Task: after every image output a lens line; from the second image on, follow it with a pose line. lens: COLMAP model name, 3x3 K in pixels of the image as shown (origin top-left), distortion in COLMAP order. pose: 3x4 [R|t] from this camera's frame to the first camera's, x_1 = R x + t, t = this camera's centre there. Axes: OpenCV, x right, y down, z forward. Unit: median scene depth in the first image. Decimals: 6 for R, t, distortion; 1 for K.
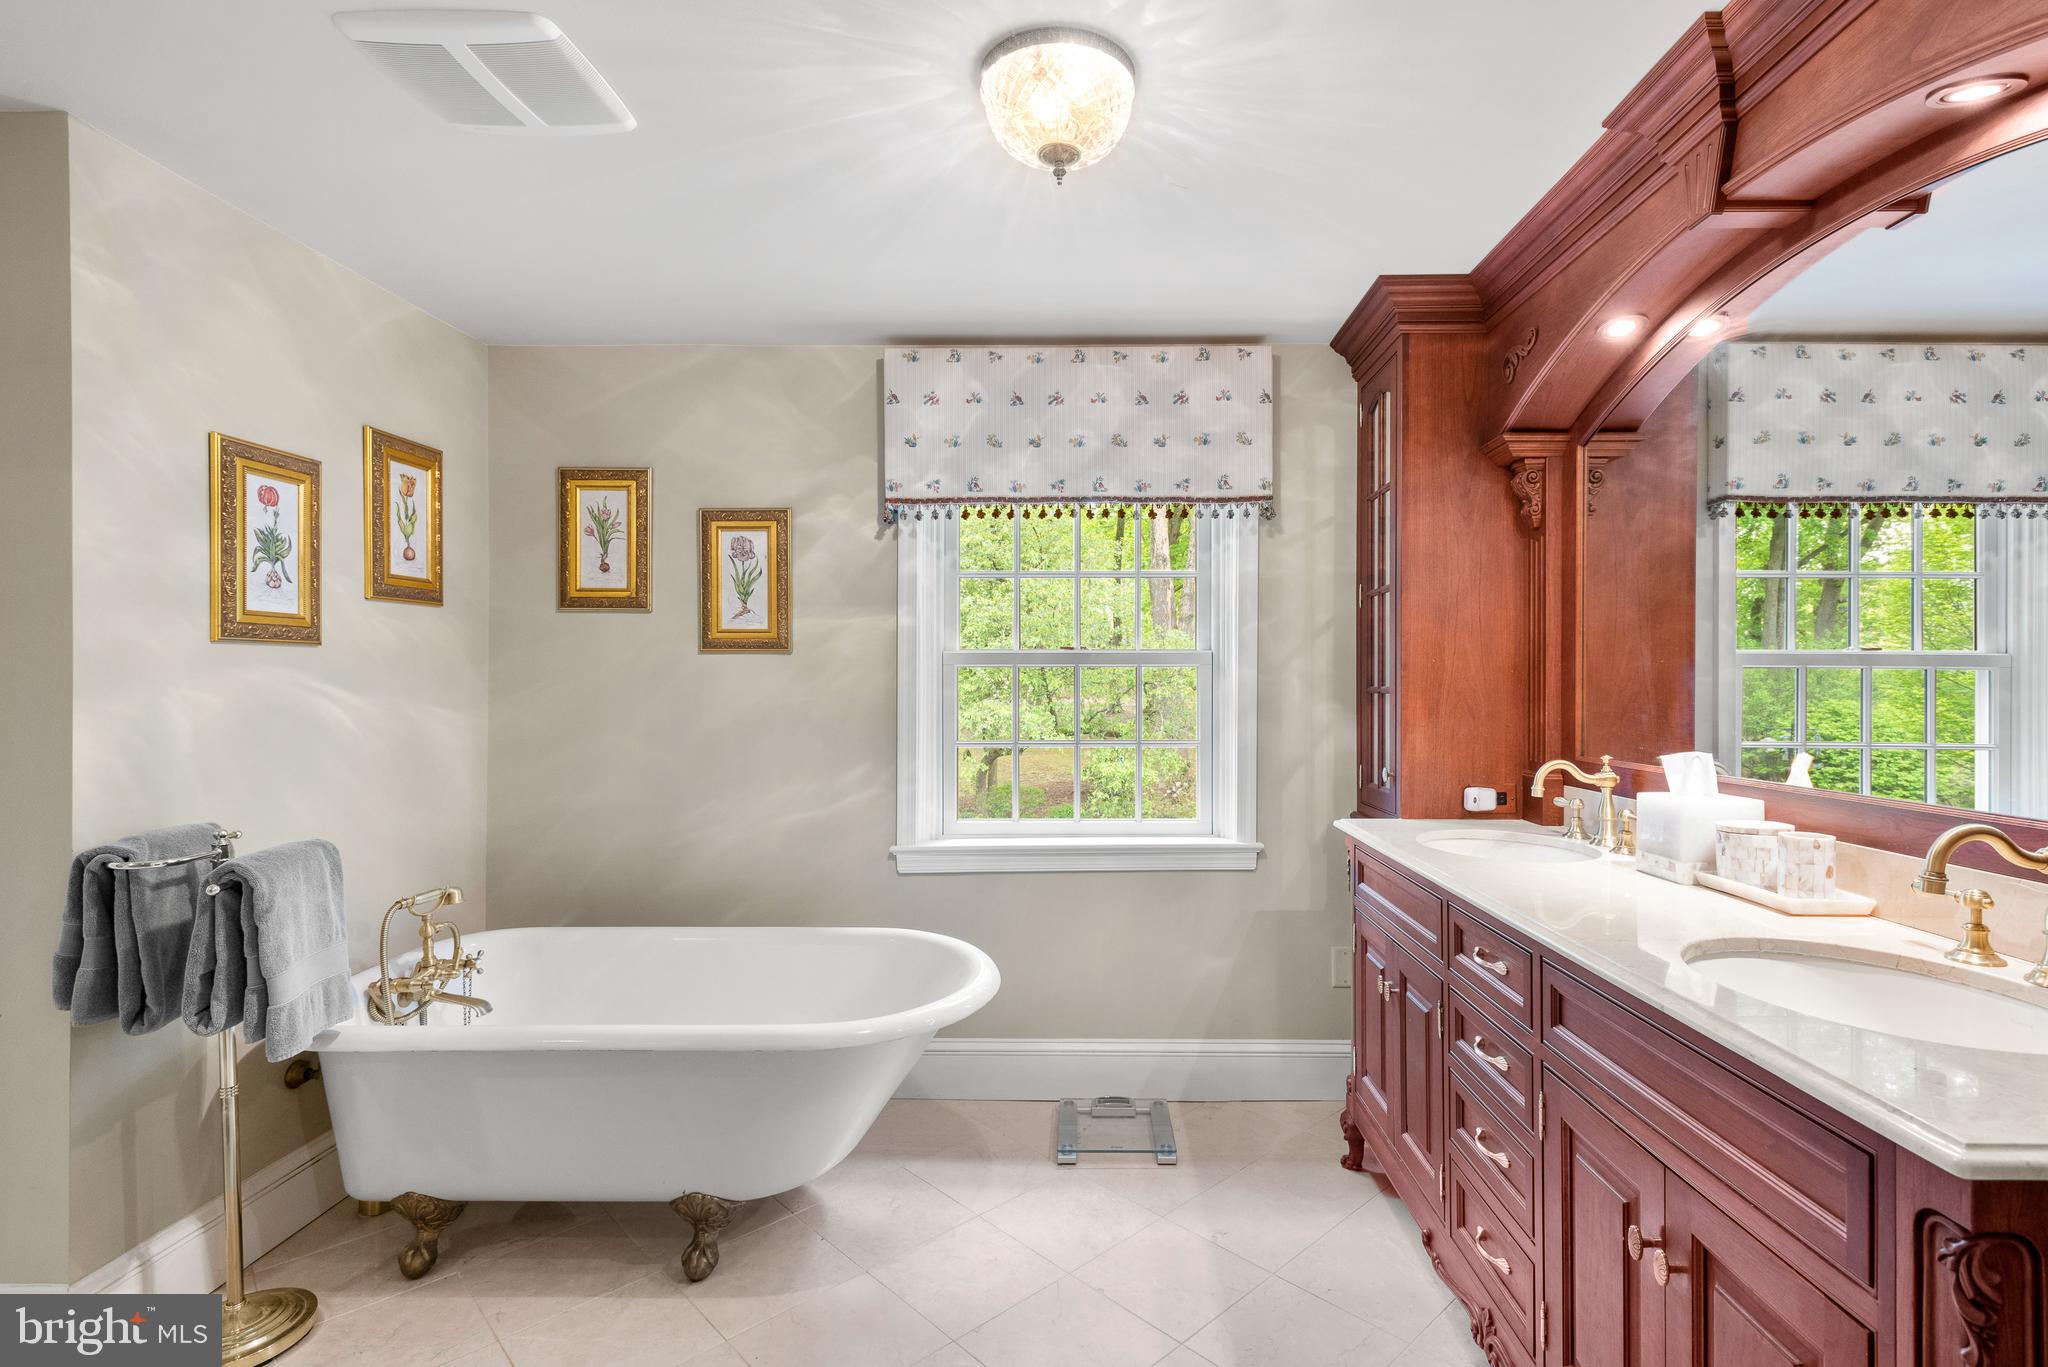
lens RADIAL K [[975.2, 0, 1084.3], [0, 975.2, 684.9], [0, 0, 1]] dist [0.022333, -0.004728]
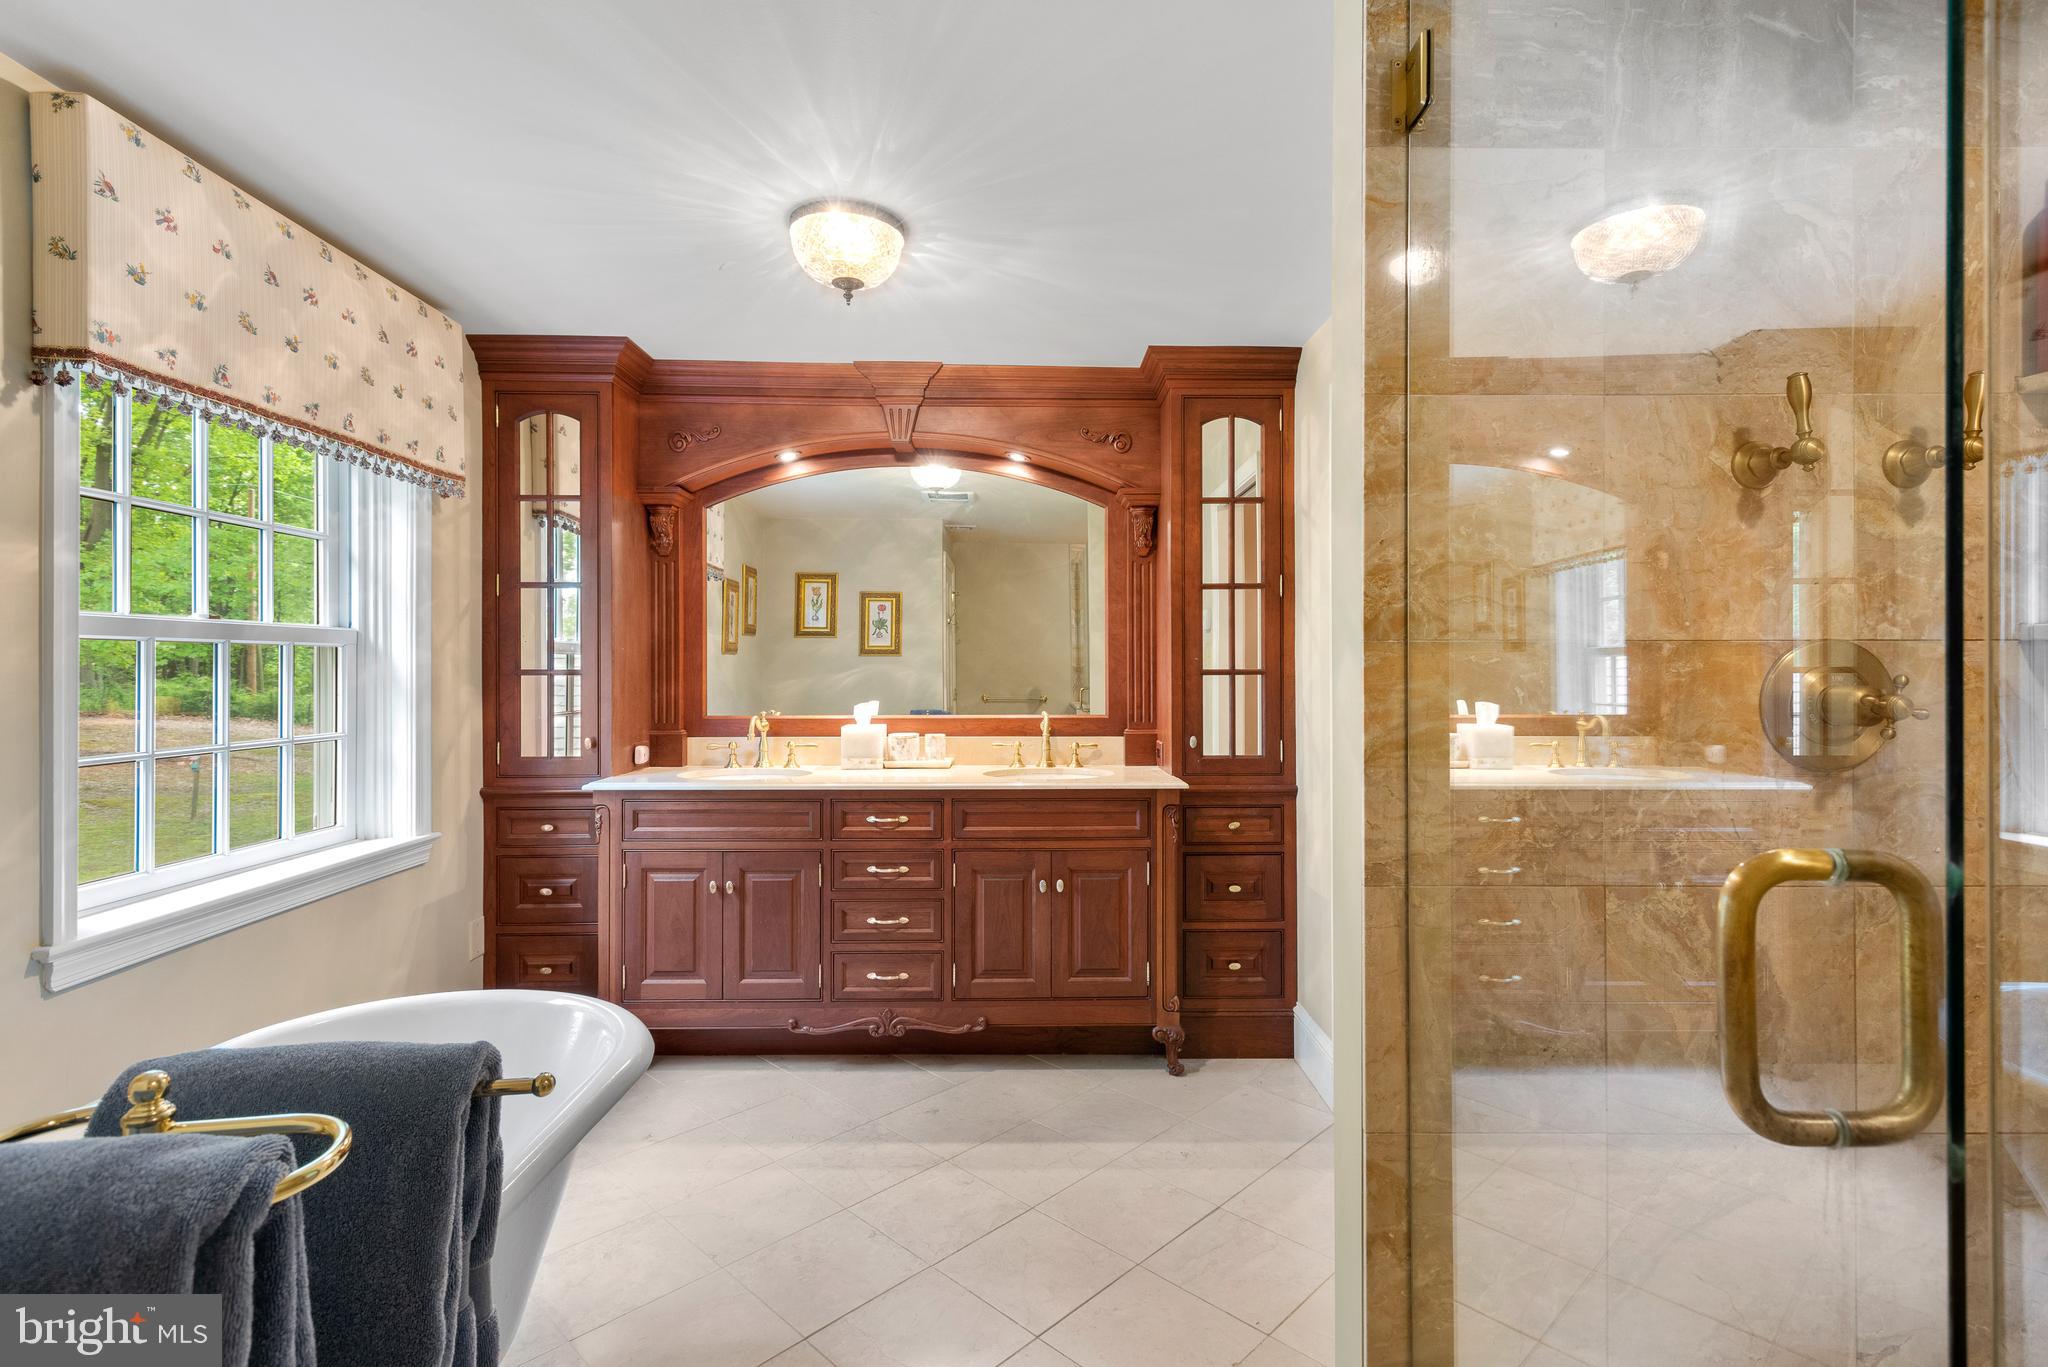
lens RADIAL K [[975.2, 0, 1014.1], [0, 975.2, 673.4], [0, 0, 1]] dist [0.022333, -0.004728]
pose [[-0.011439, -0.005475, 0.999920, -0.920983], [-0.000165, 0.999985, 0.005474, -0.000201], [-0.999935, -0.000102, -0.011439, 0.513079]]
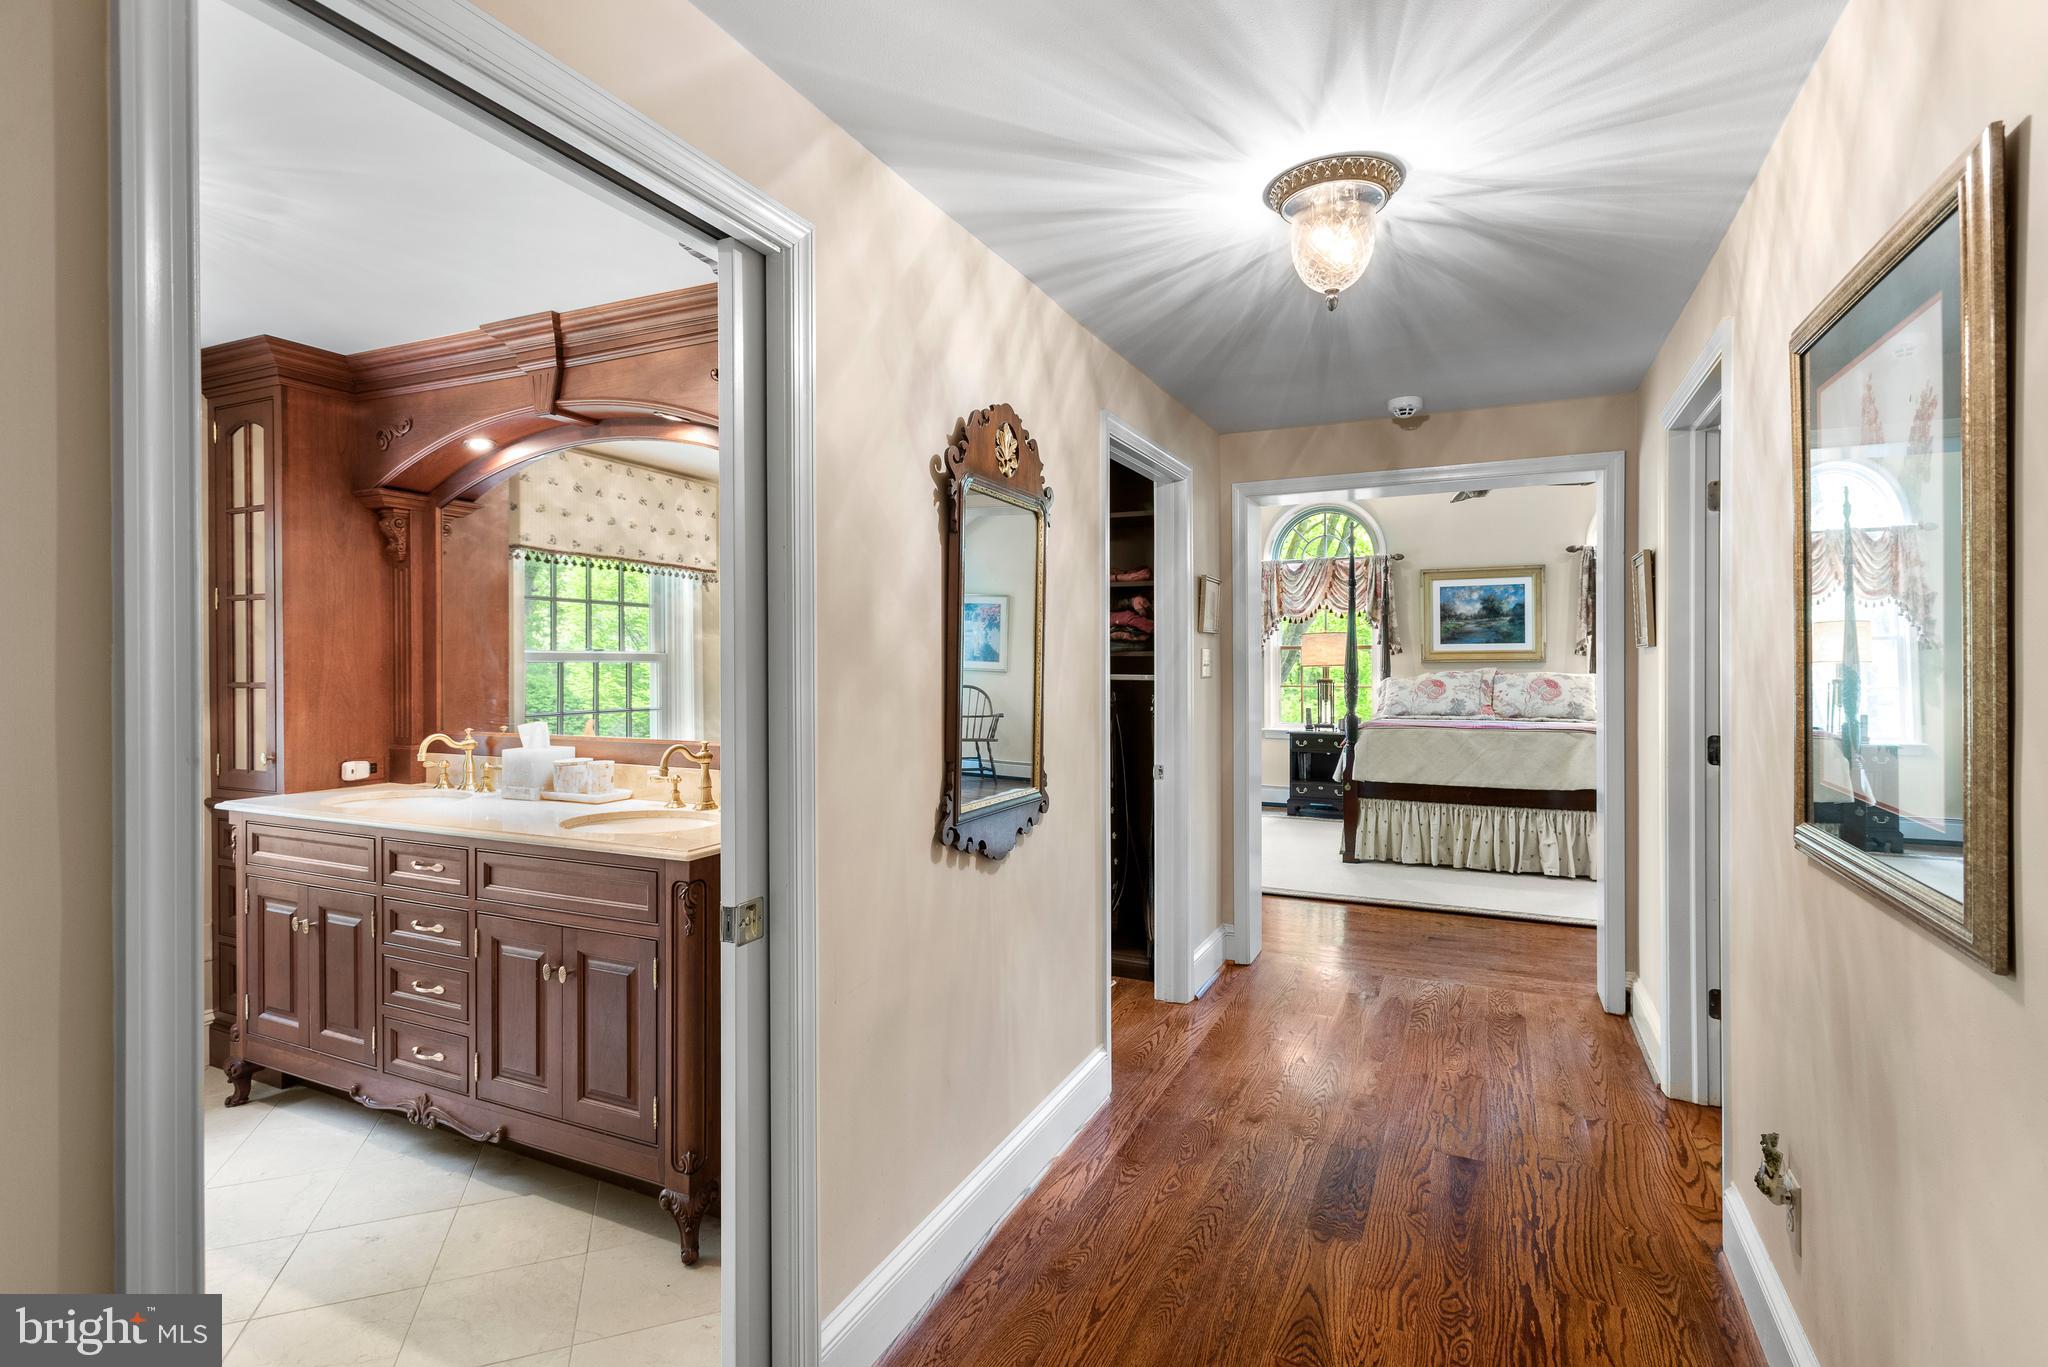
lens RADIAL K [[975.2, 0, 1031.6], [0, 975.2, 671.2], [0, 0, 1]] dist [0.022333, -0.004728]
pose [[0.425864, -0.012515, 0.904701, -0.371329], [0.000359, 0.999907, 0.013664, -0.028357], [-0.904787, -0.005494, 0.425829, -0.329070]]
